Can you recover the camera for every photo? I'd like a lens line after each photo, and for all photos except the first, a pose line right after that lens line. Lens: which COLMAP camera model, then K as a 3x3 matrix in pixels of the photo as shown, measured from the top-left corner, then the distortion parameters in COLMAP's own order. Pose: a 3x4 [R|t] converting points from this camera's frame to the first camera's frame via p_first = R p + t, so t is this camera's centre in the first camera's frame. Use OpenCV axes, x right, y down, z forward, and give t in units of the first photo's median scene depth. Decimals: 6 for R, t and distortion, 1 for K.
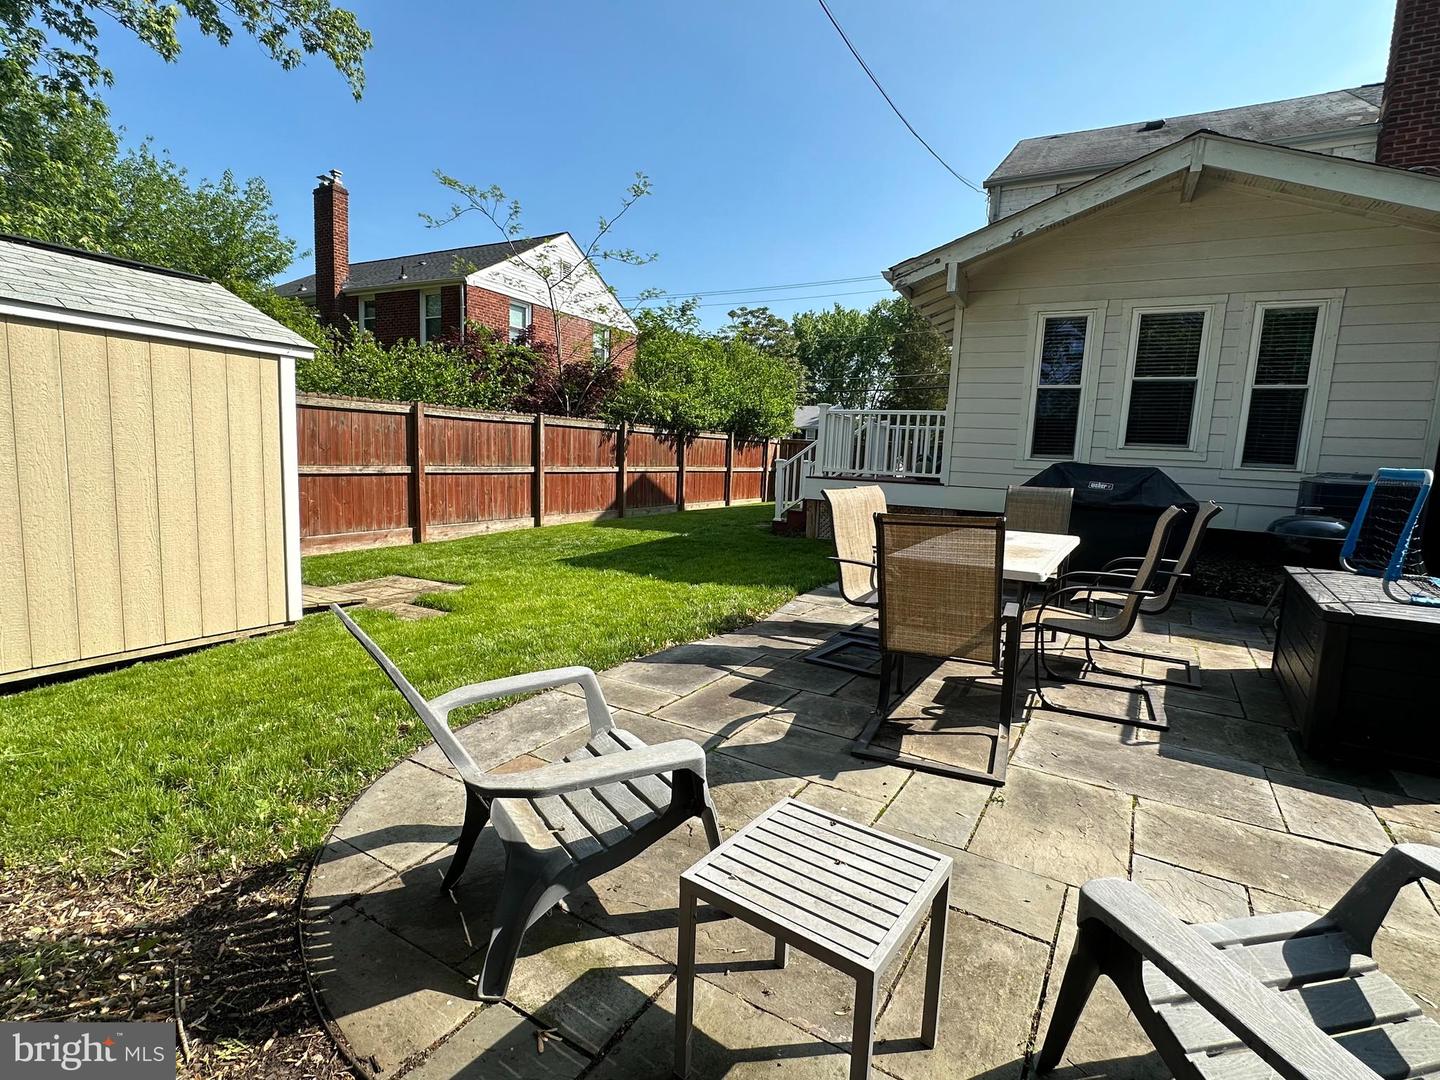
lens RADIAL K [[670.2, 0, 718.4], [0, 670.2, 538.5], [0, 0, 1]] dist [-0.005096, 0.003149]
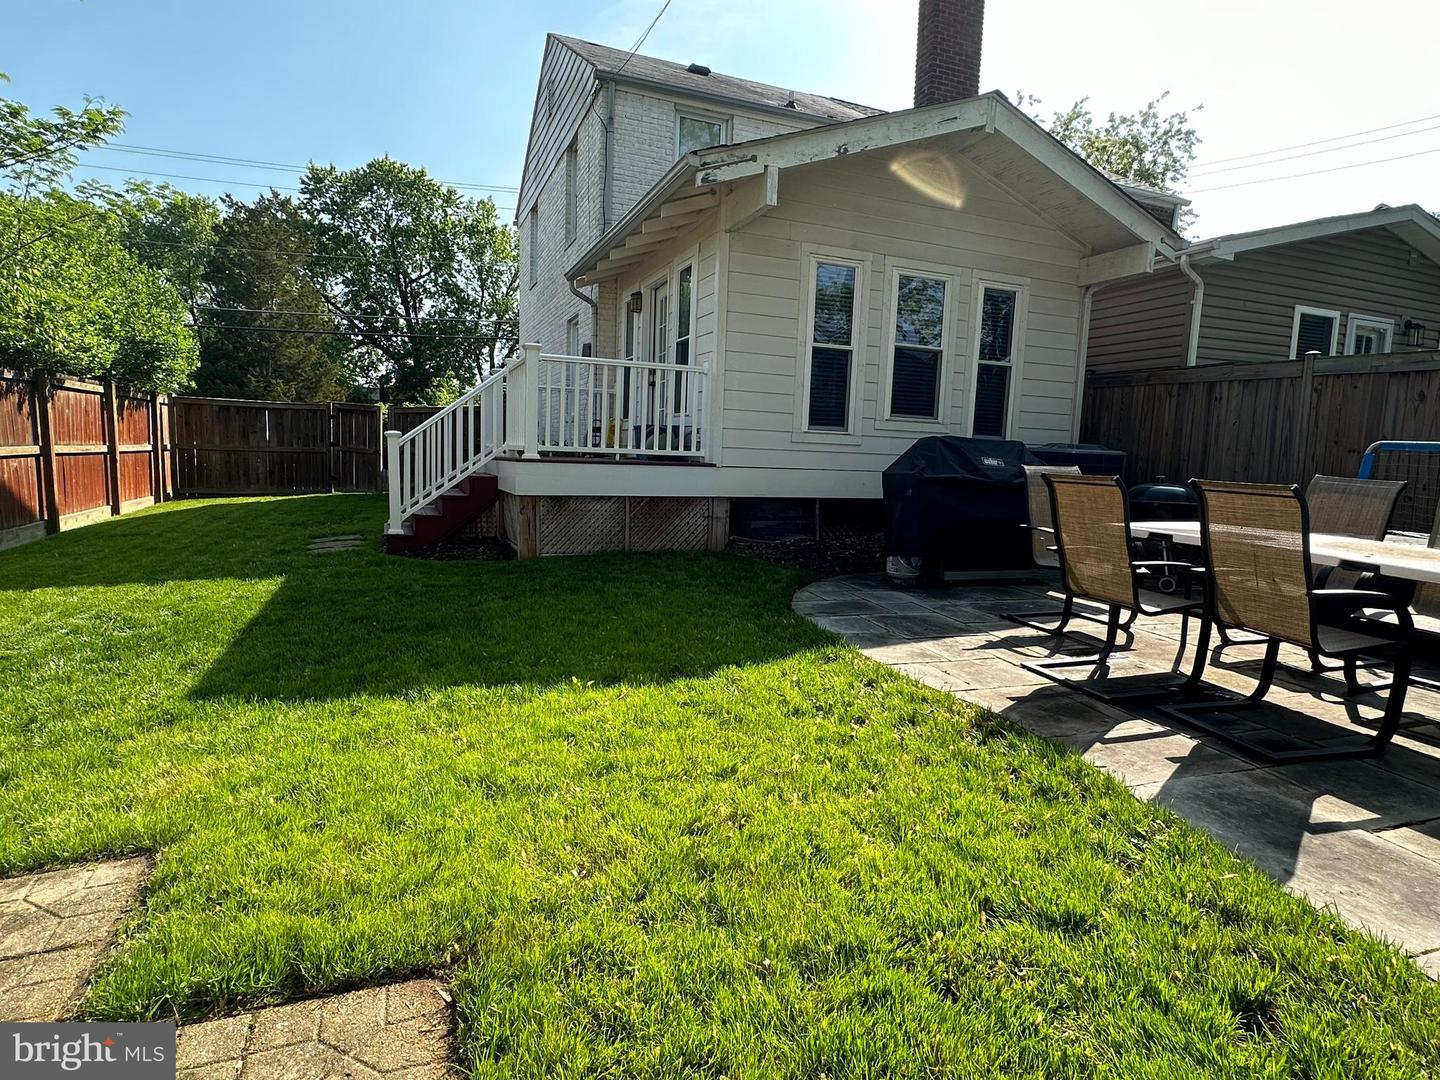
lens RADIAL K [[781.7, 0, 719.3], [0, 781.7, 545.7], [0, 0, 1]] dist [-0.011685, -0.000378]
pose [[0.639149, -0.112556, 0.760802, -0.362699], [0.088411, 0.993428, 0.072698, -0.057674], [-0.763984, 0.020799, 0.644899, 0.461213]]
